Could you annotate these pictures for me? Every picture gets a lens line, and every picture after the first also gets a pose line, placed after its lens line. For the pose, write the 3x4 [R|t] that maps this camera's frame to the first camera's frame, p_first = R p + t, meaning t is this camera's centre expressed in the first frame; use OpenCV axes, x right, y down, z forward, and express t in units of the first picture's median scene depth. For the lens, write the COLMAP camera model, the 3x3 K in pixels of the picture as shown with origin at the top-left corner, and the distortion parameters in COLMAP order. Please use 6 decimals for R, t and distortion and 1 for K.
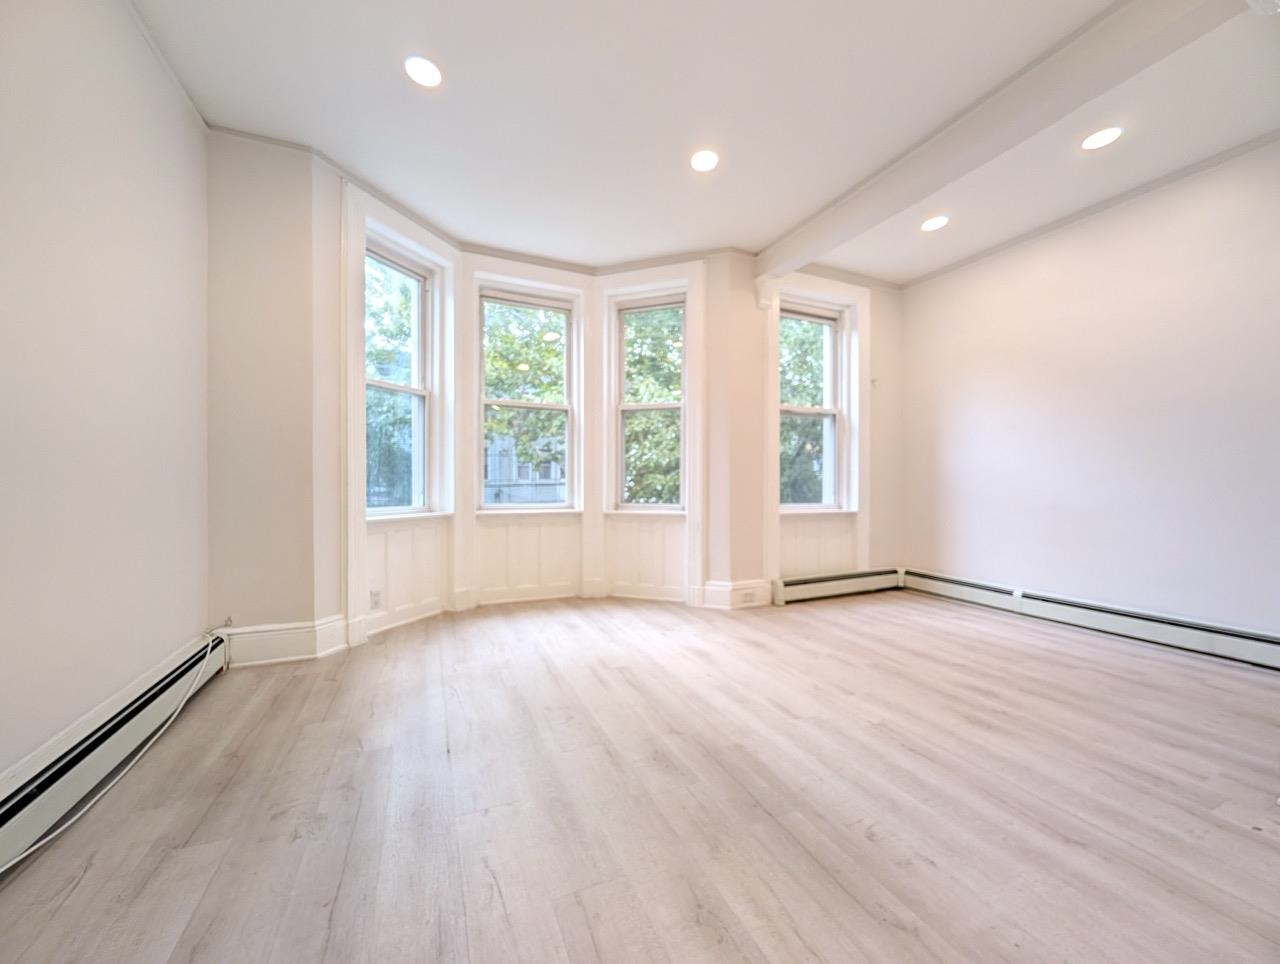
lens RADIAL K [[492.4, 0, 640.9], [0, 492.4, 484.8], [0, 0, 1]] dist [-0.000686, 0.000587]
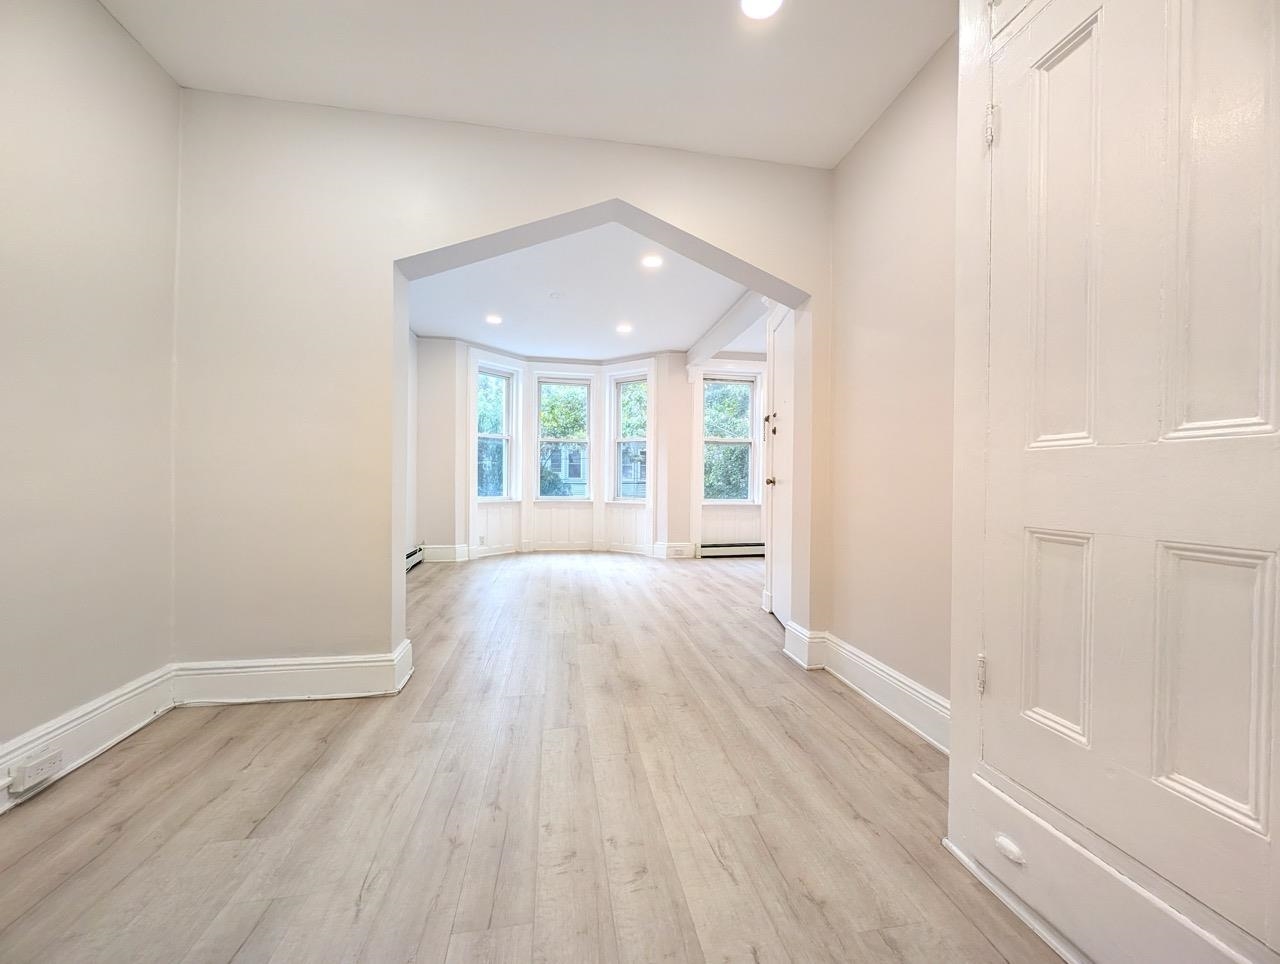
lens RADIAL K [[492.4, 0, 638.3], [0, 492.4, 481.9], [0, 0, 1]] dist [-0.000686, 0.000587]
pose [[0.969109, 0.008050, -0.246502, 0.685095], [-0.008084, 0.999967, 0.000872, -0.024600], [0.246501, 0.001148, 0.969142, -0.956119]]
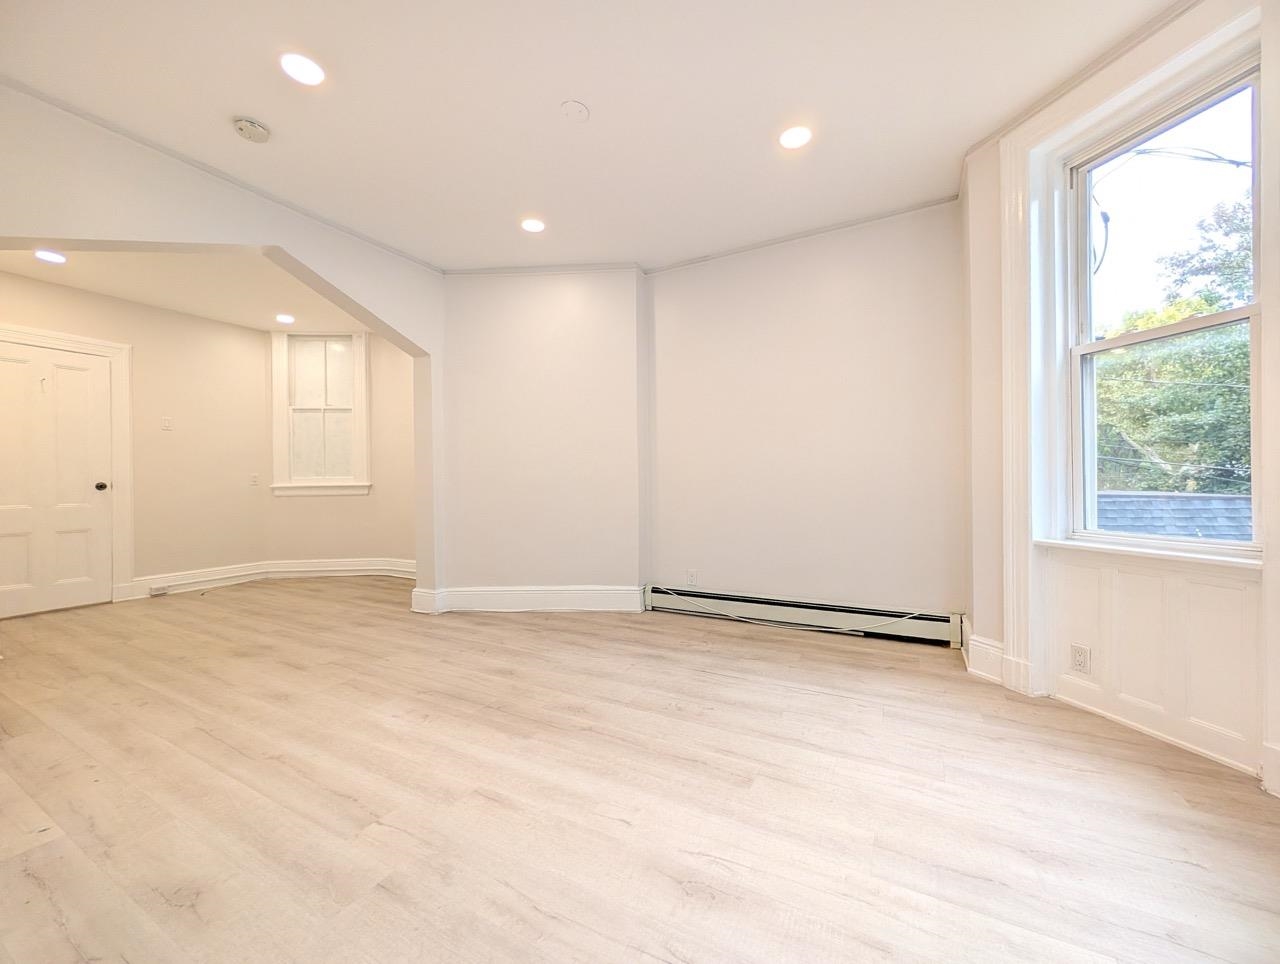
lens RADIAL K [[492.4, 0, 647.3], [0, 492.4, 484.7], [0, 0, 1]] dist [-0.000686, 0.000587]
pose [[-0.785113, 0.007653, -0.619305, 0.428520], [0.007053, 0.999969, 0.003416, -0.026892], [0.619312, -0.001687, -0.785143, 1.308493]]
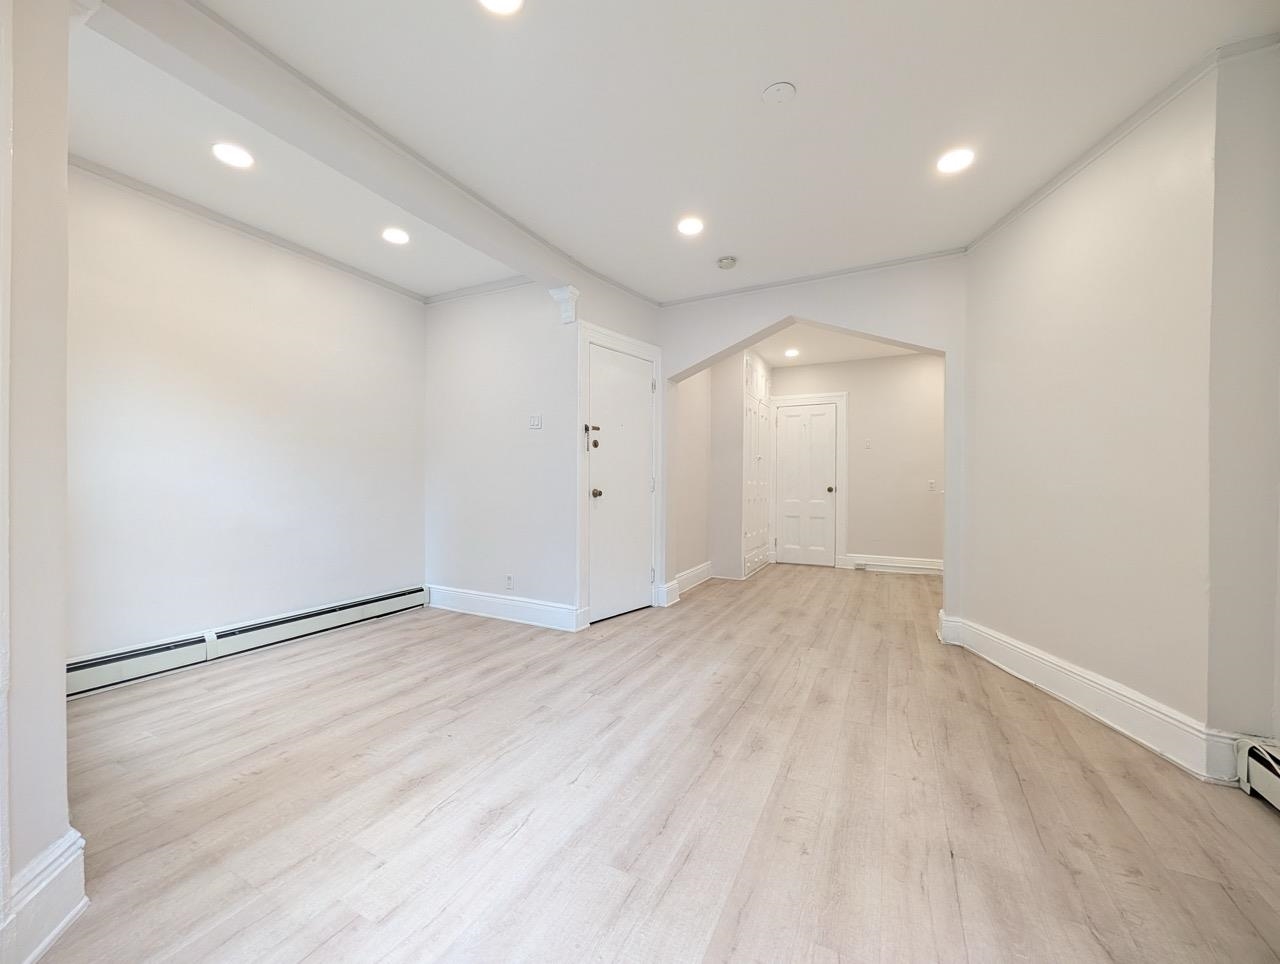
lens RADIAL K [[492.4, 0, 639.0], [0, 492.4, 484.8], [0, 0, 1]] dist [-0.000686, 0.000587]
pose [[-0.628572, -0.008924, 0.777700, -0.441577], [-0.005932, 0.999960, 0.006680, -0.061669], [-0.777728, -0.000414, -0.628600, 1.221661]]
